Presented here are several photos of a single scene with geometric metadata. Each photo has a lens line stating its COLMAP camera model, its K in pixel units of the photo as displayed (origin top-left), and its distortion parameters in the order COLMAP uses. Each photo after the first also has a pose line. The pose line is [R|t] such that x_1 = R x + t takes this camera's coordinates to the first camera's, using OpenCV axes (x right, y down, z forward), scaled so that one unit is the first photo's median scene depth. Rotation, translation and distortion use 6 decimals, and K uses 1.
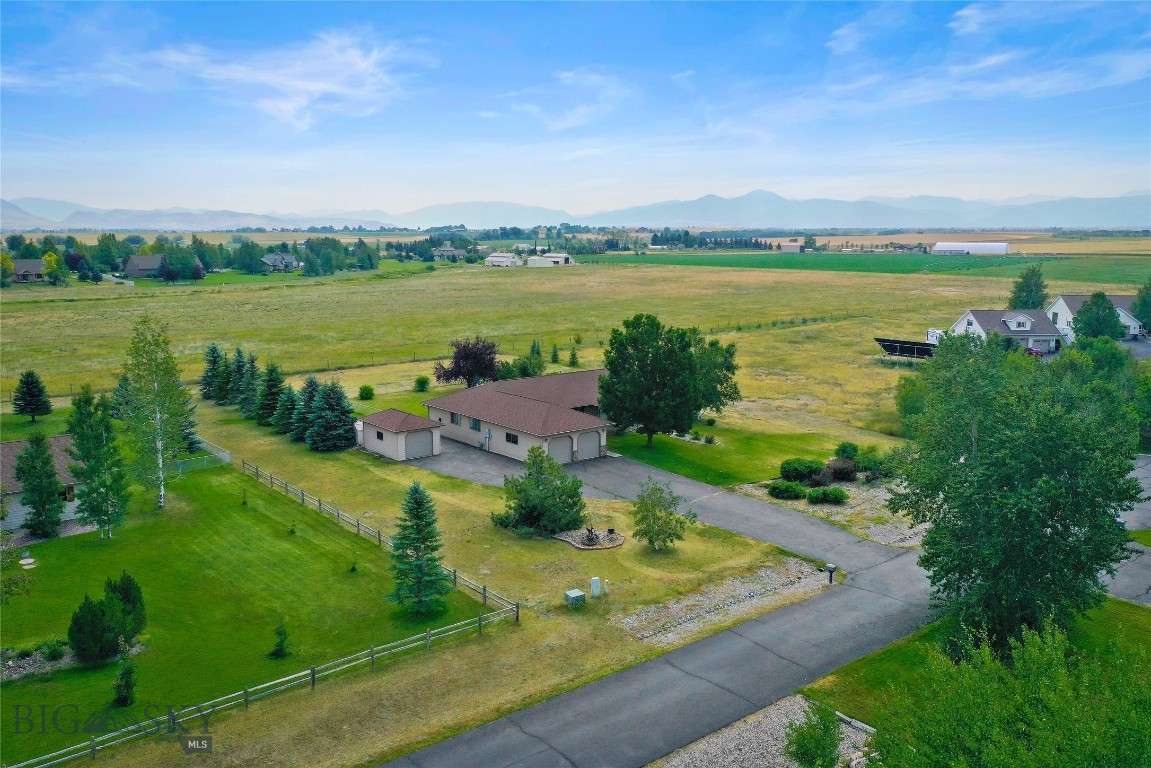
lens RADIAL K [[881.8, 0, 575.5], [0, 881.8, 384.0], [0, 0, 1]] dist [0.004193, 0.002559]
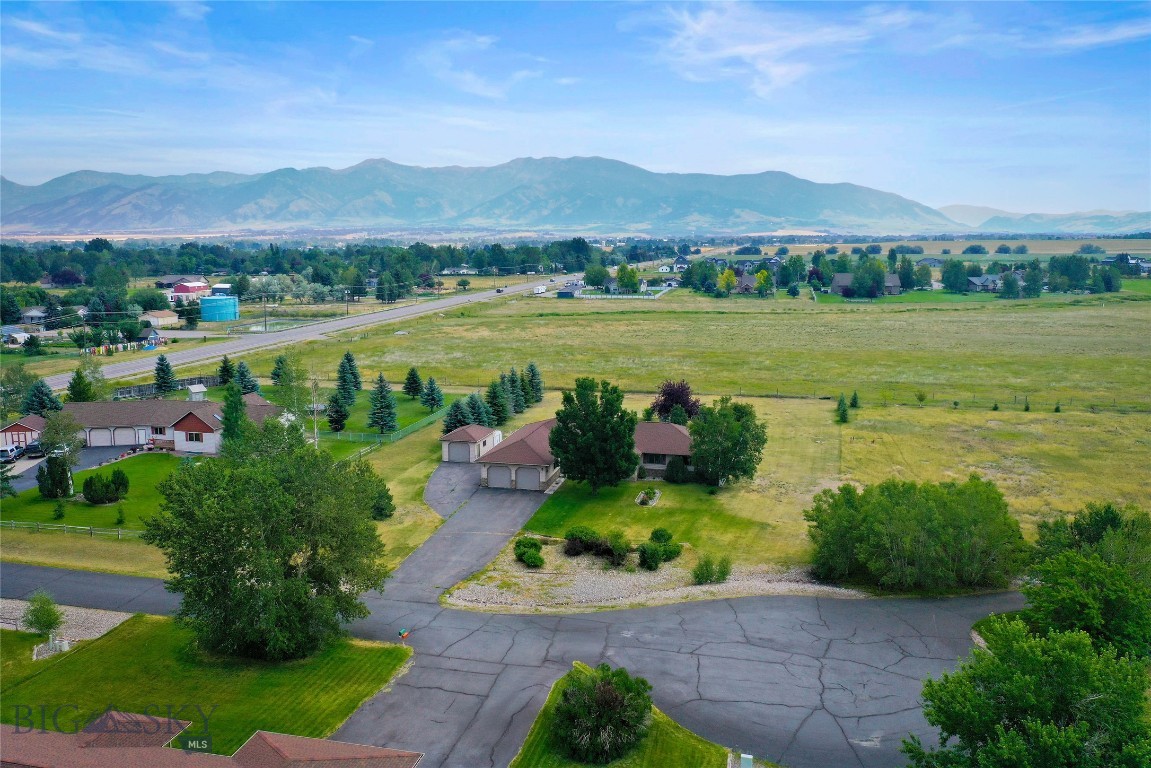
lens RADIAL K [[881.8, 0, 575.5], [0, 881.8, 384.0], [0, 0, 1]] dist [0.004193, 0.002559]
pose [[0.600724, 0.123688, -0.789830, 0.989873], [-0.127807, 0.990111, 0.057846, -0.137404], [0.789174, 0.066197, 0.610592, 0.295104]]
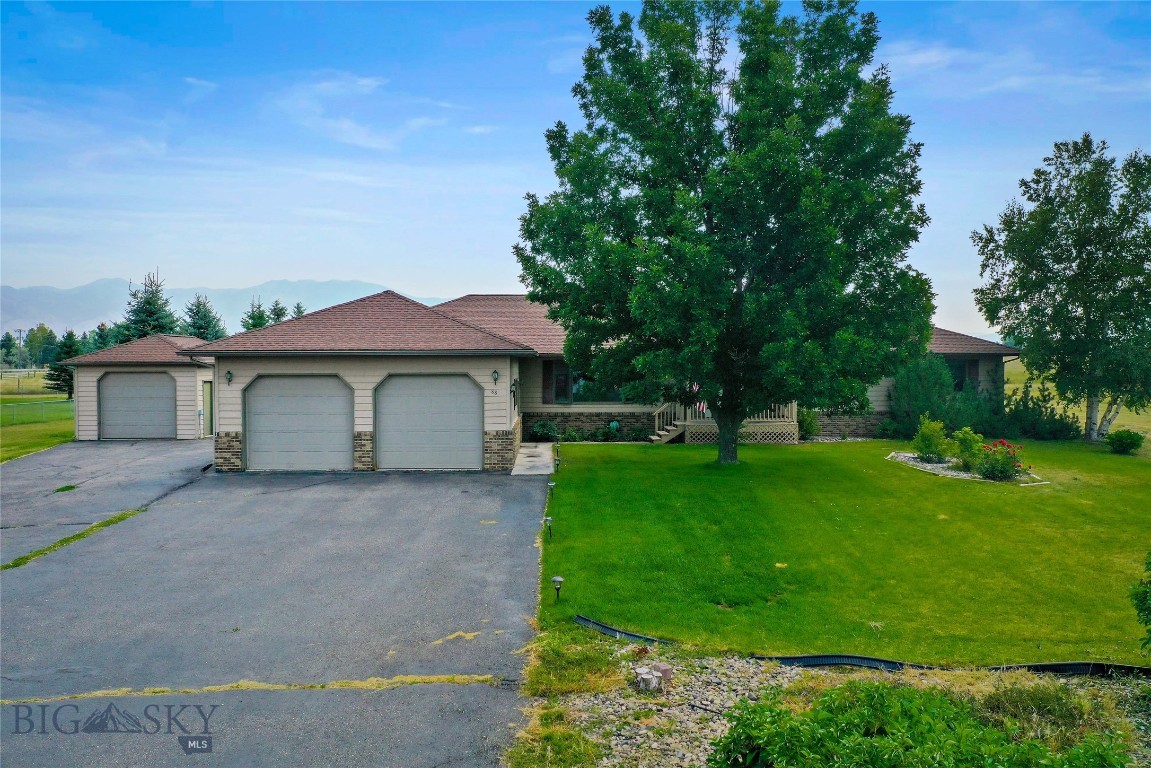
lens RADIAL K [[908.8, 0, 575.5], [0, 908.8, 384.0], [0, 0, 1]] dist [-0.003234, 0.000748]
pose [[0.783947, 0.012114, -0.620710, 0.227512], [-0.096658, 0.989999, -0.102756, 0.081216], [0.613257, 0.140552, 0.777278, 0.792763]]
